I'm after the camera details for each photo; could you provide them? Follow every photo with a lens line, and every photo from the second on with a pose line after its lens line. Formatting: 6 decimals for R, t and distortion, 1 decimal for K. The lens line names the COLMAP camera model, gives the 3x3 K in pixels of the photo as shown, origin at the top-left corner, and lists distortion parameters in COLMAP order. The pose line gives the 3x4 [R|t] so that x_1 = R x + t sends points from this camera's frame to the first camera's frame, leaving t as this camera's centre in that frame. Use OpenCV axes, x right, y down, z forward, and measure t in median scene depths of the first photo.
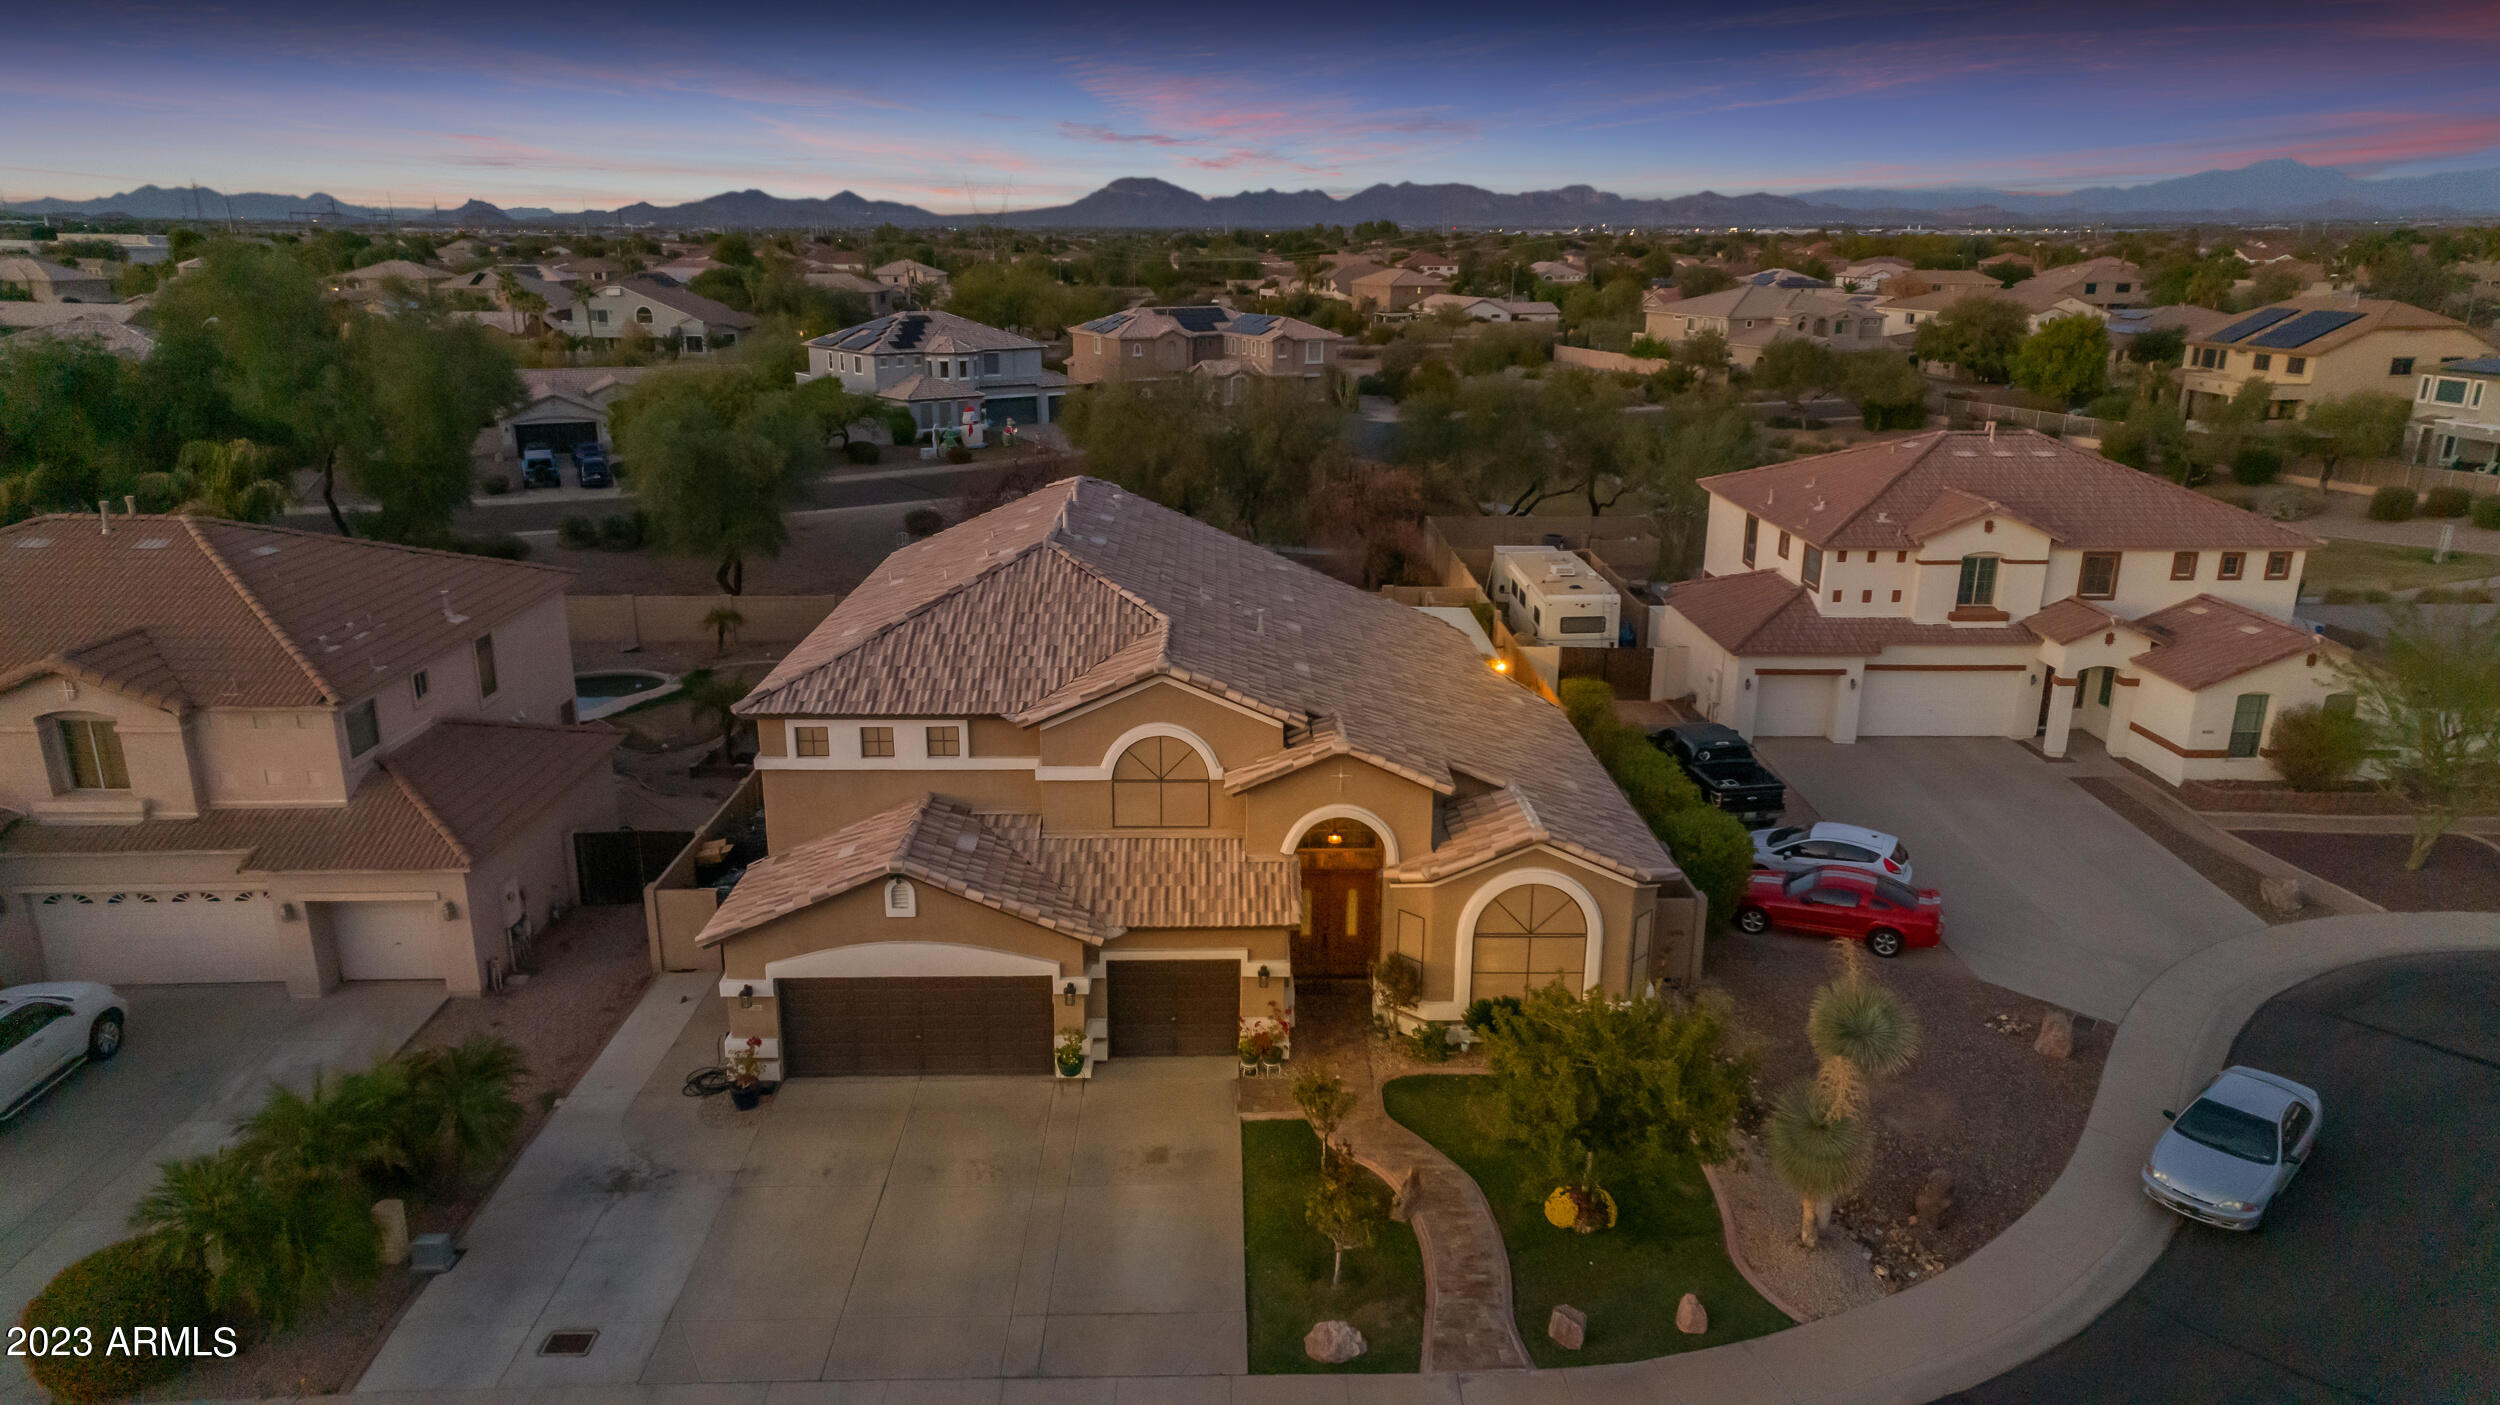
lens RADIAL K [[1585.5, 0, 1250.0], [0, 1585.5, 702.5], [0, 0, 1]] dist [0.011441, 0.024362]
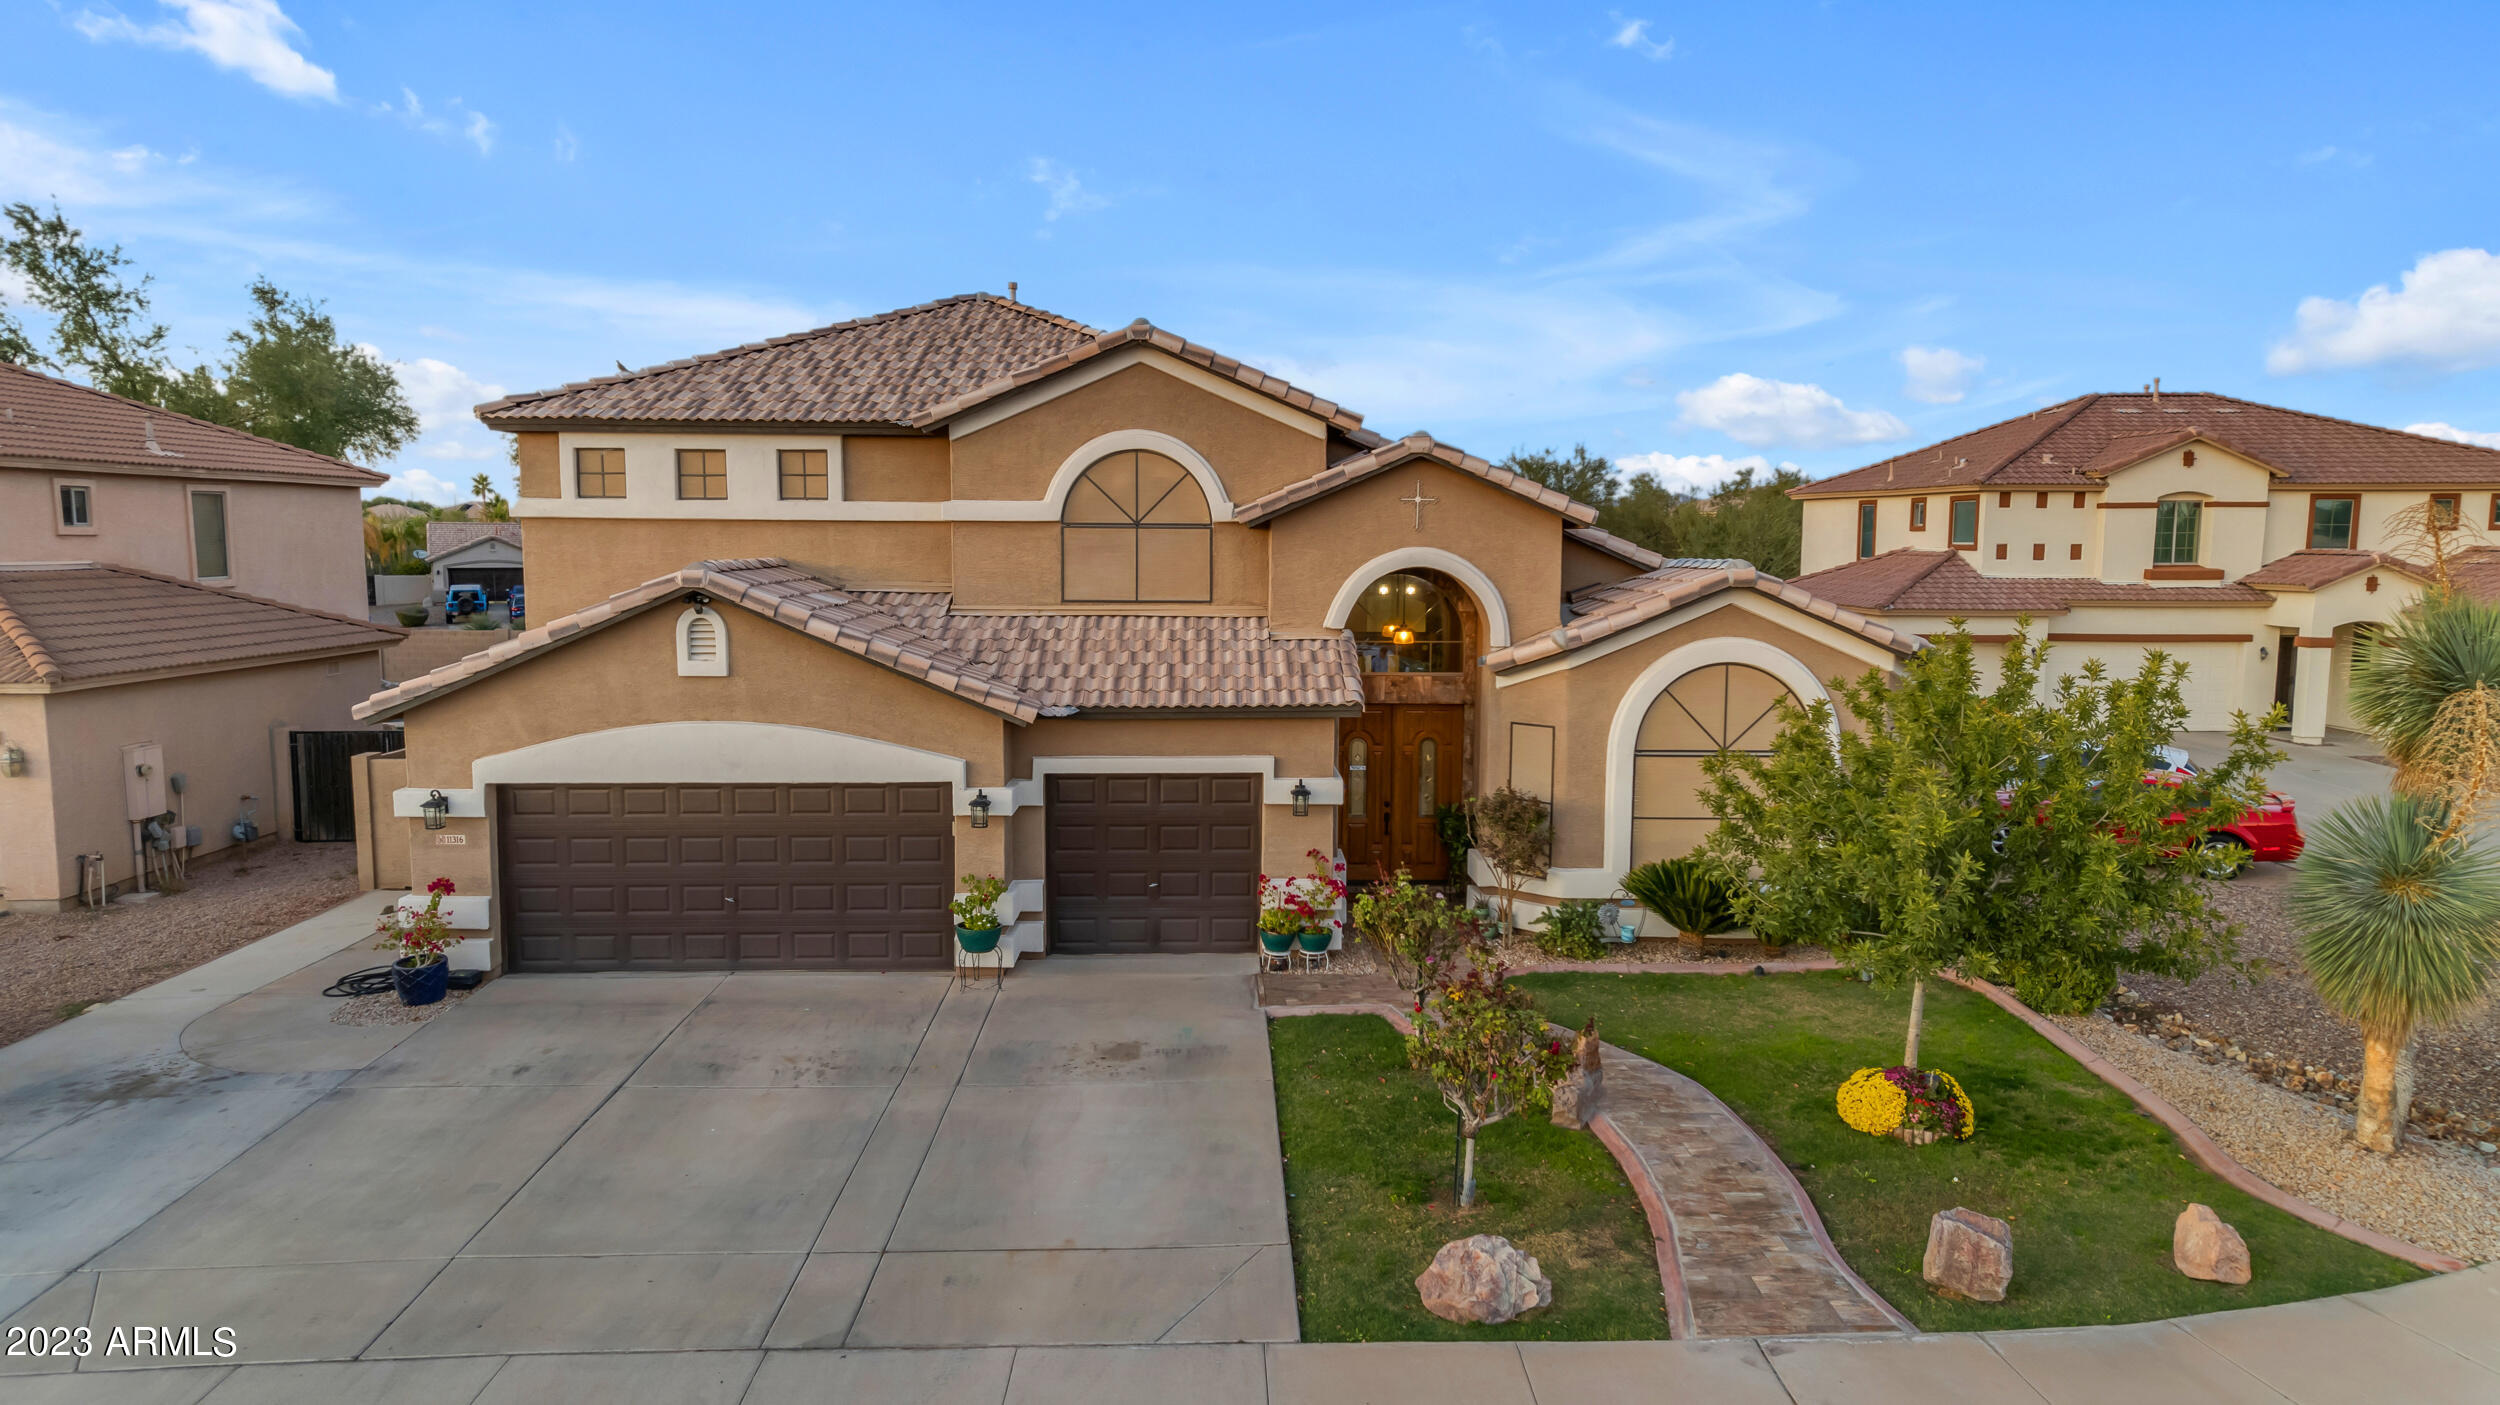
lens RADIAL K [[1585.4, 0, 1254.4], [0, 1585.4, 707.0], [0, 0, 1]] dist [-0.000806, 0.051196]
pose [[0.999971, -0.001392, 0.007534, -0.013475], [0.002710, 0.984060, -0.177814, 0.240990], [-0.007166, 0.177829, 0.984035, 0.384201]]
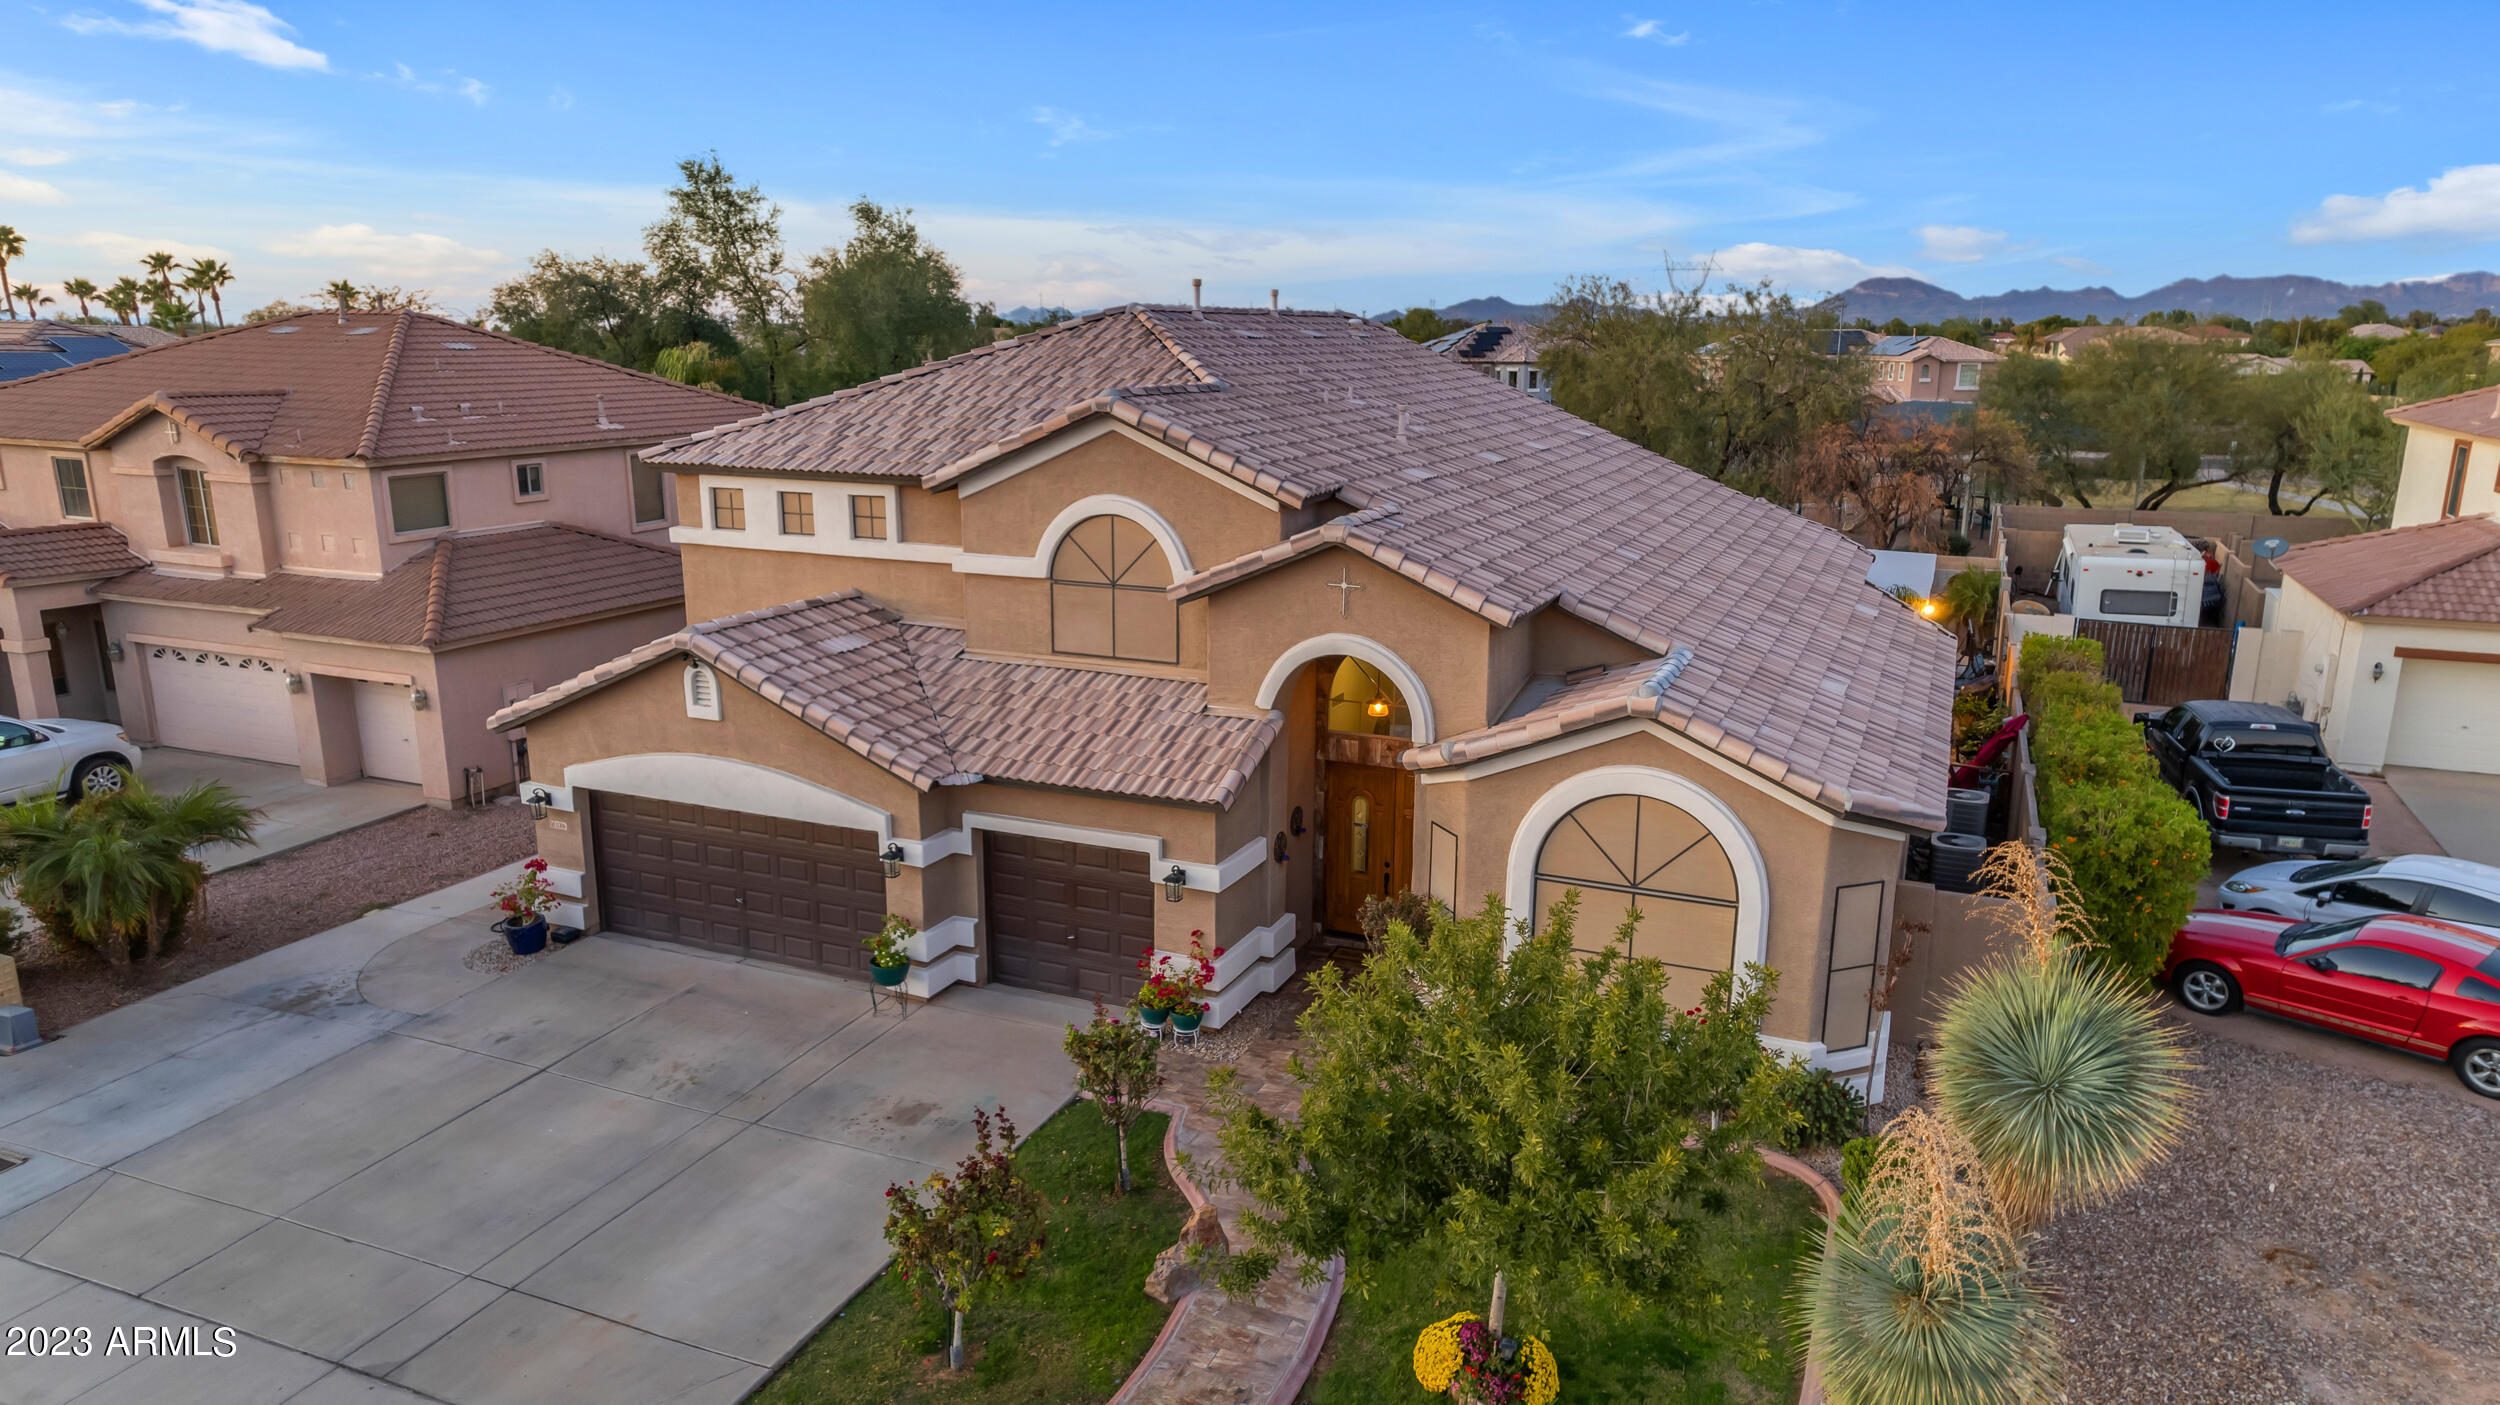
lens RADIAL K [[1585.5, 0, 1250.0], [0, 1585.5, 702.5], [0, 0, 1]] dist [0.011441, 0.024362]
pose [[0.905763, 0.093690, -0.413299, 0.282799], [-0.118592, 0.992328, -0.034950, 0.117024], [0.406854, 0.080671, 0.909924, 0.423251]]
